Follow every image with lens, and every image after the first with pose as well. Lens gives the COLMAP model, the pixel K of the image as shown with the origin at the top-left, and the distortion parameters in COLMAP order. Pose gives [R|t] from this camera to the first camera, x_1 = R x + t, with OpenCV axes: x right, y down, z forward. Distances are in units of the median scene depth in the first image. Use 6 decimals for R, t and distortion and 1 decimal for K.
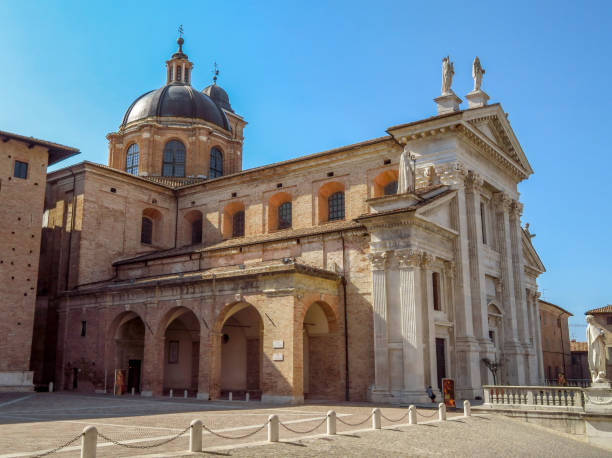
lens RADIAL K [[639.8, 0, 292.7], [0, 639.8, 223.4], [0, 0, 1]] dist [-0.018289, 0.000000]
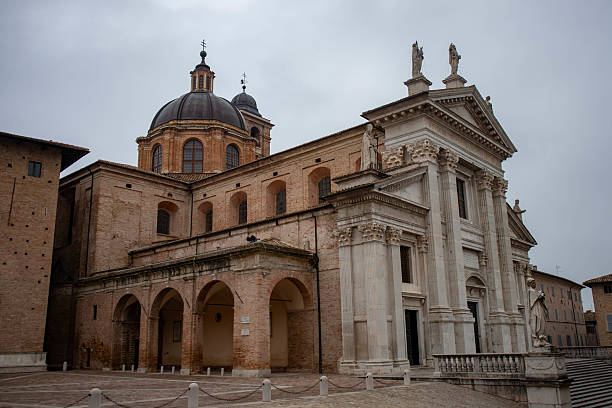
lens RADIAL K [[559.9, 0, 316.3], [0, 559.9, 200.5], [0, 0, 1]] dist [-0.044095, 0.000000]
pose [[0.996891, -0.044934, -0.064718, 0.122248], [0.042715, 0.998465, -0.035263, 0.024661], [0.066203, 0.032389, 0.997280, 0.074369]]
